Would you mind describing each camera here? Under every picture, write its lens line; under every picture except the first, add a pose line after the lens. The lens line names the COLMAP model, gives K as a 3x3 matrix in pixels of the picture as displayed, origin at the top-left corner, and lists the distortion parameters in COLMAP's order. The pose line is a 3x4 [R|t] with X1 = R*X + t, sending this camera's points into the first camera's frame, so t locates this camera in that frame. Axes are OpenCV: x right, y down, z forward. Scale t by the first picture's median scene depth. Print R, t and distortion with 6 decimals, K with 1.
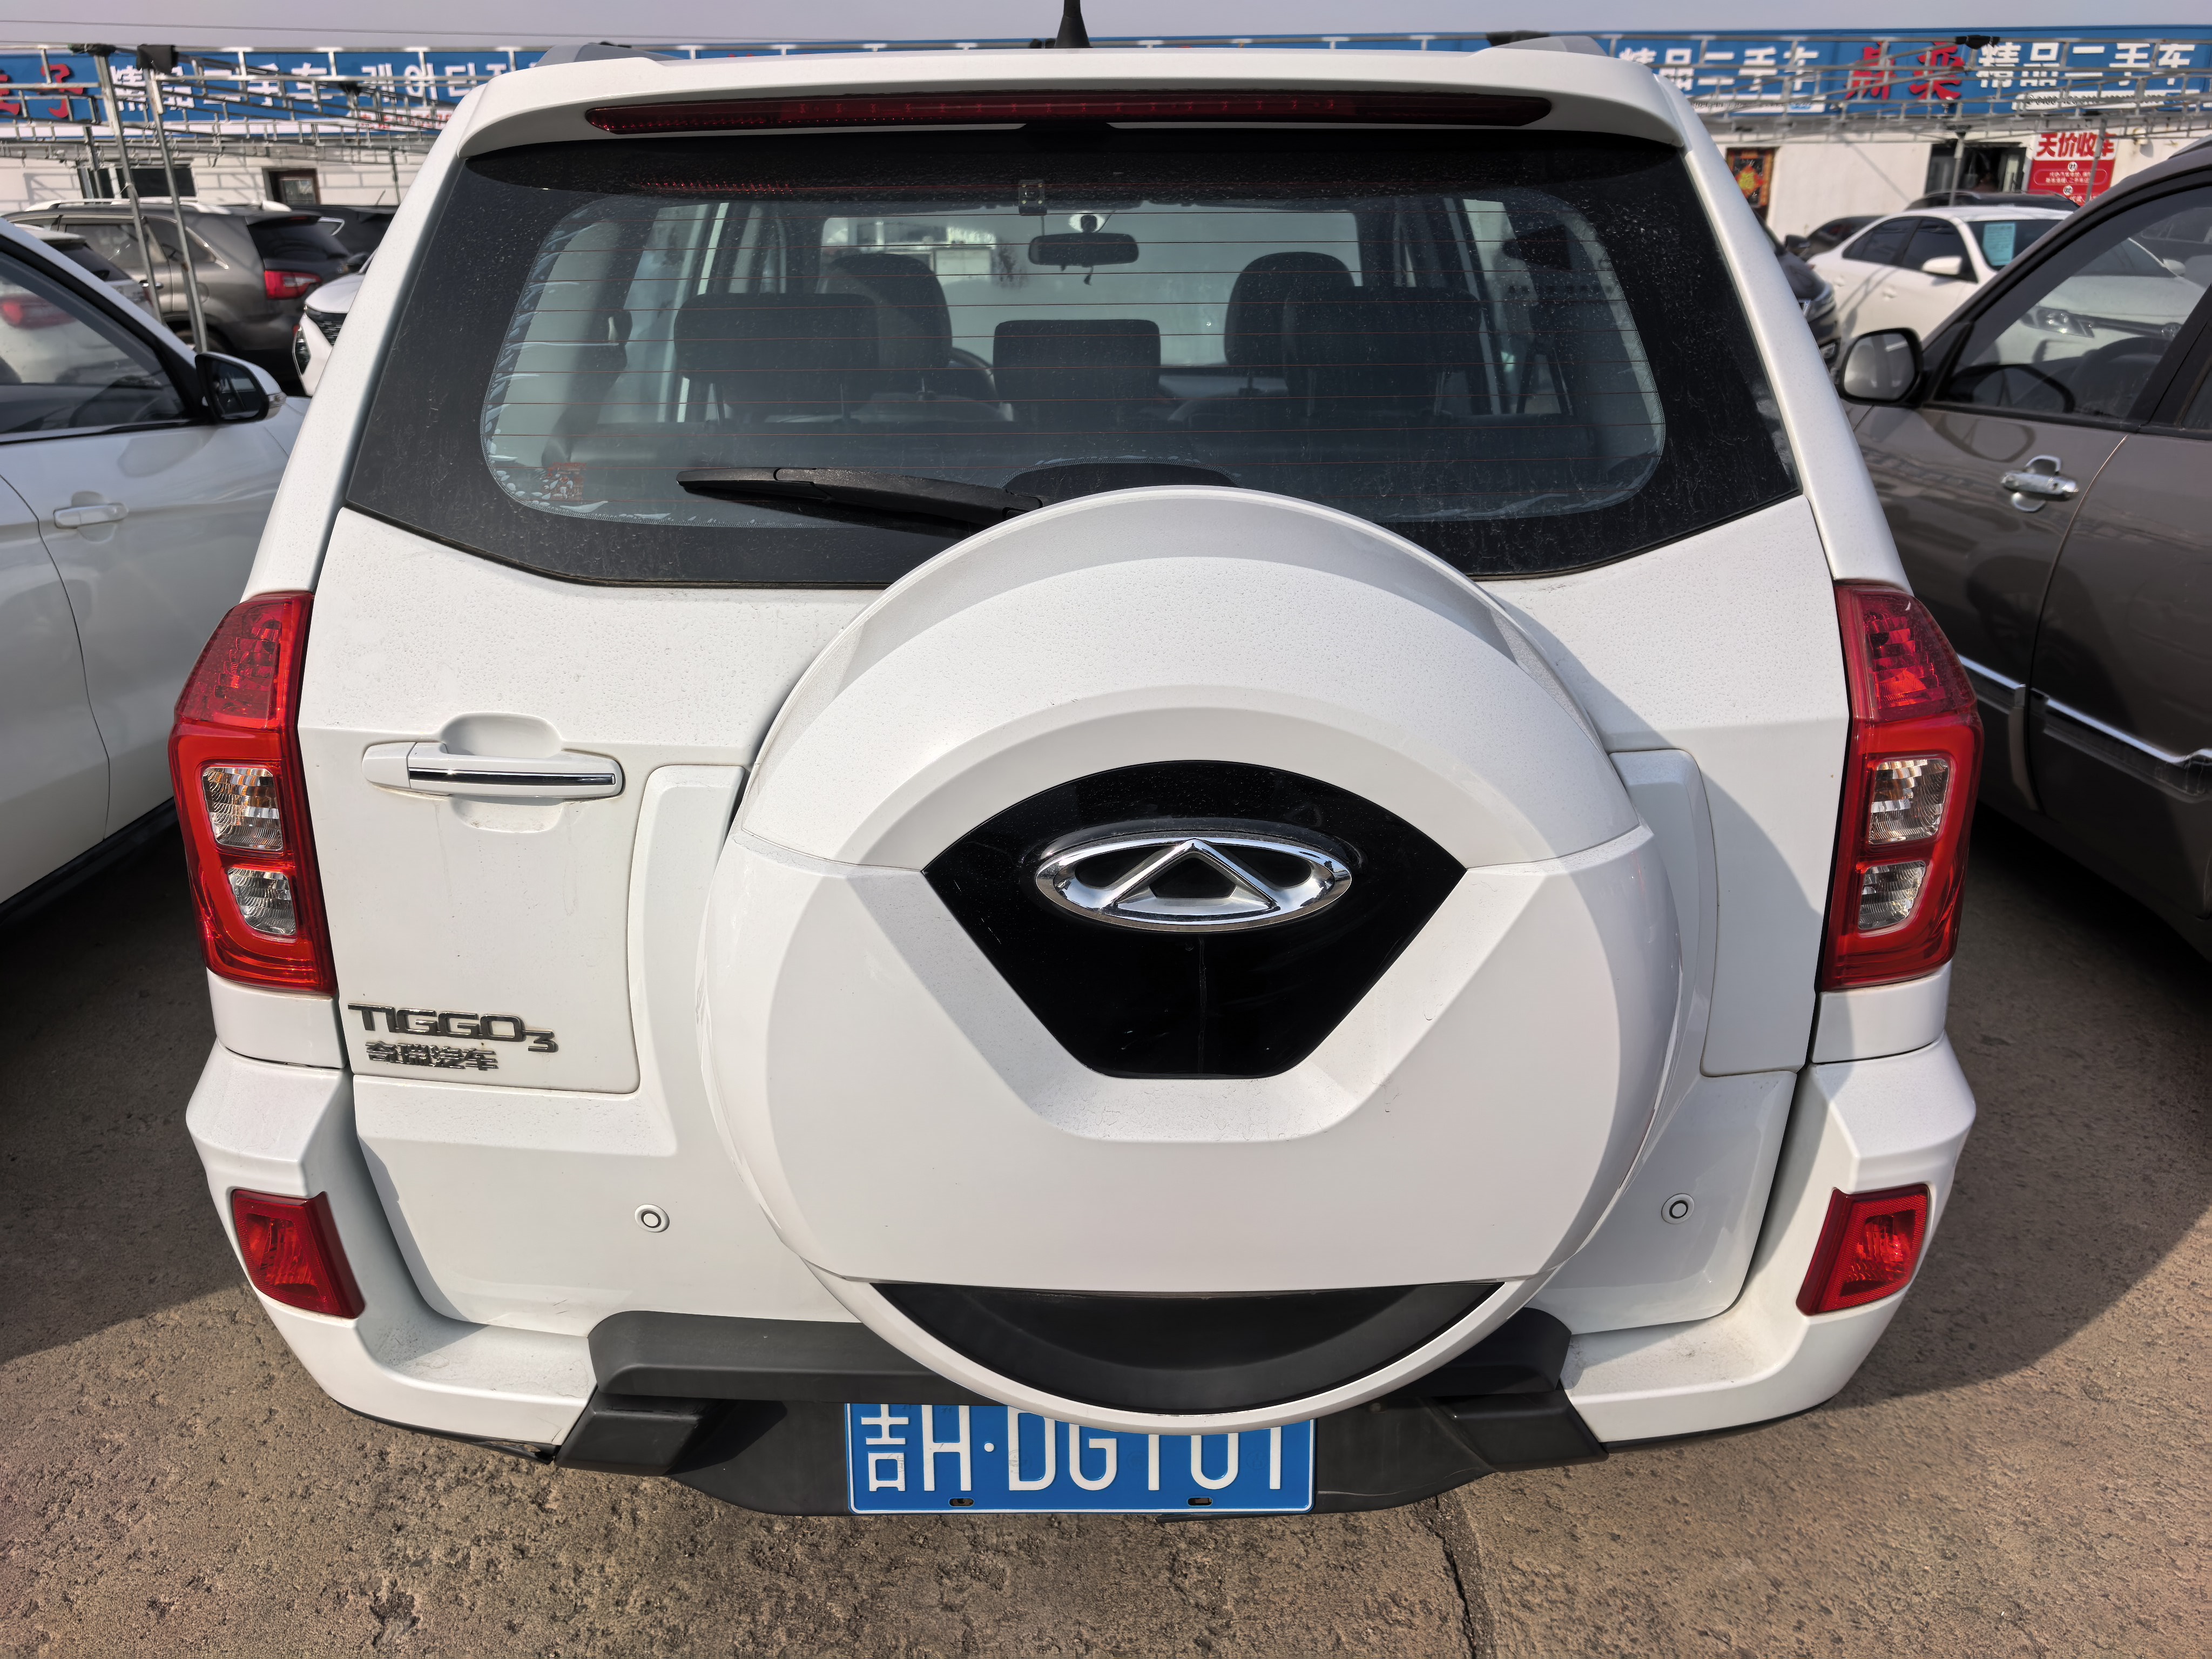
lens RADIAL K [[1576.0, 0, 1087.9], [0, 1576.0, 821.1], [0, 0, 1]] dist [0.038374, -0.047529]
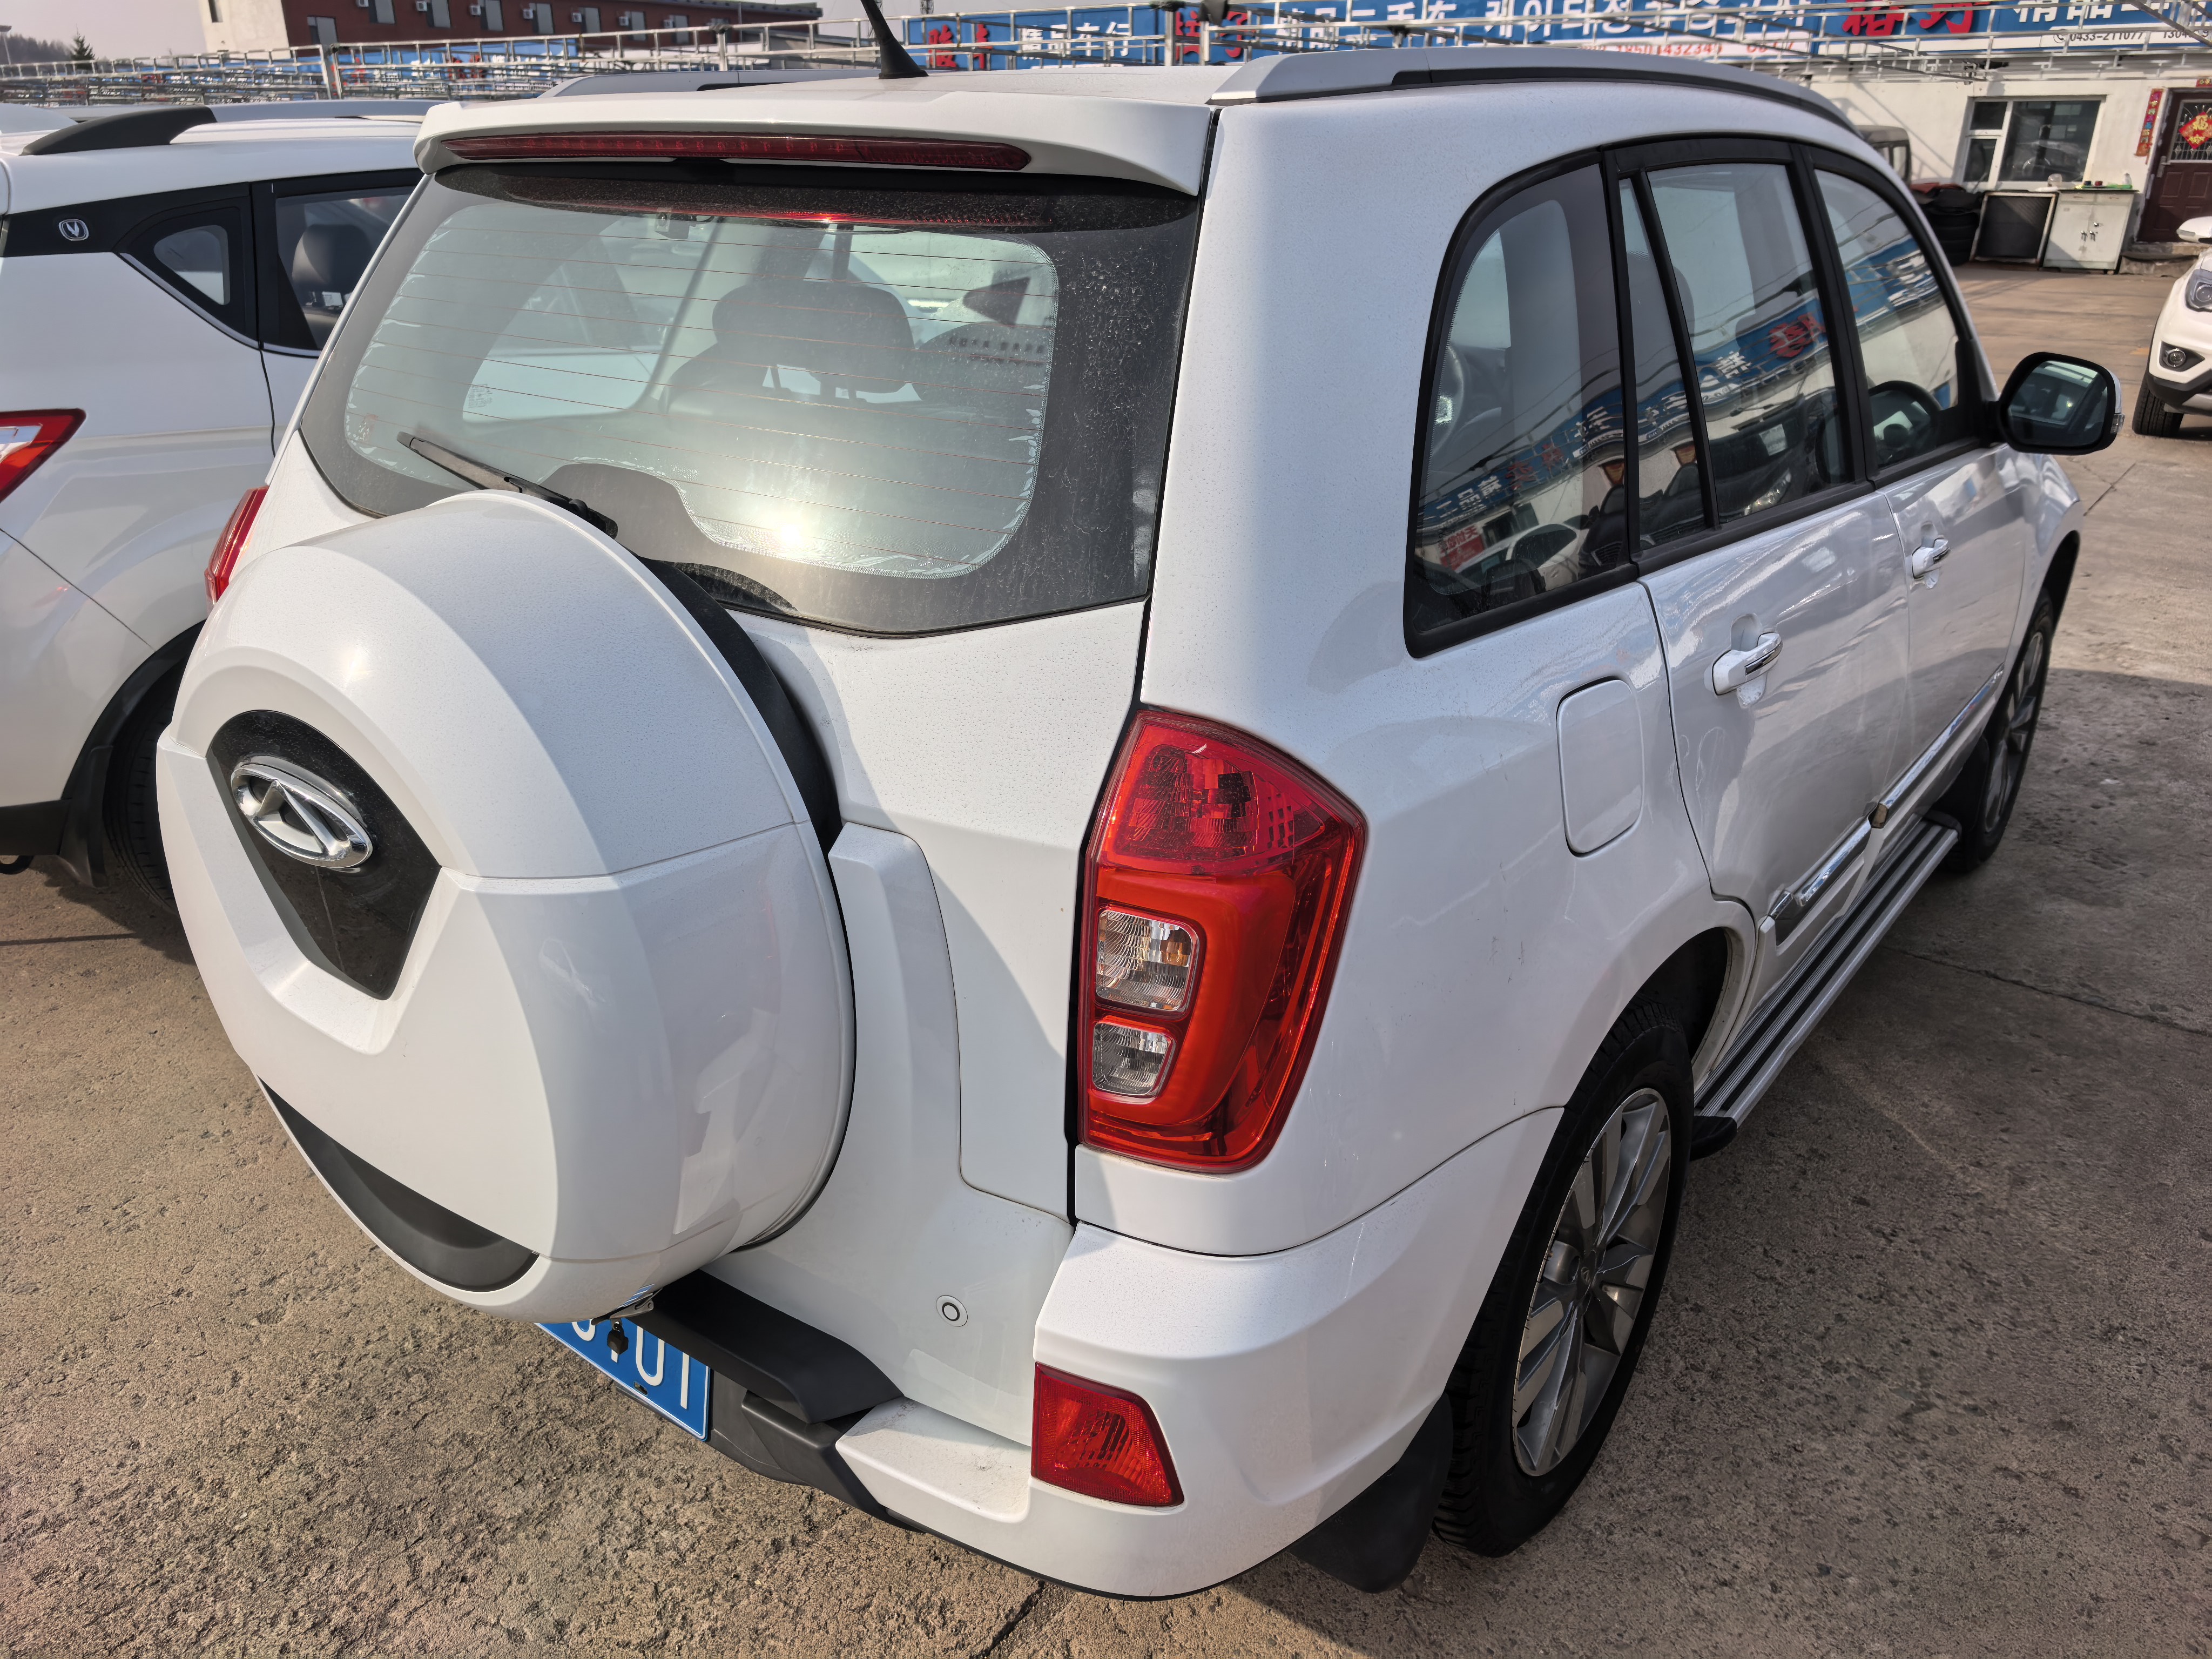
lens RADIAL K [[1576.0, 0, 1087.9], [0, 1576.0, 821.1], [0, 0, 1]] dist [0.038374, -0.047529]
pose [[0.796052, 0.245176, -0.553344, 0.113162], [-0.223369, 0.968745, 0.107890, -0.020824], [0.562501, 0.037714, 0.825936, 0.030273]]
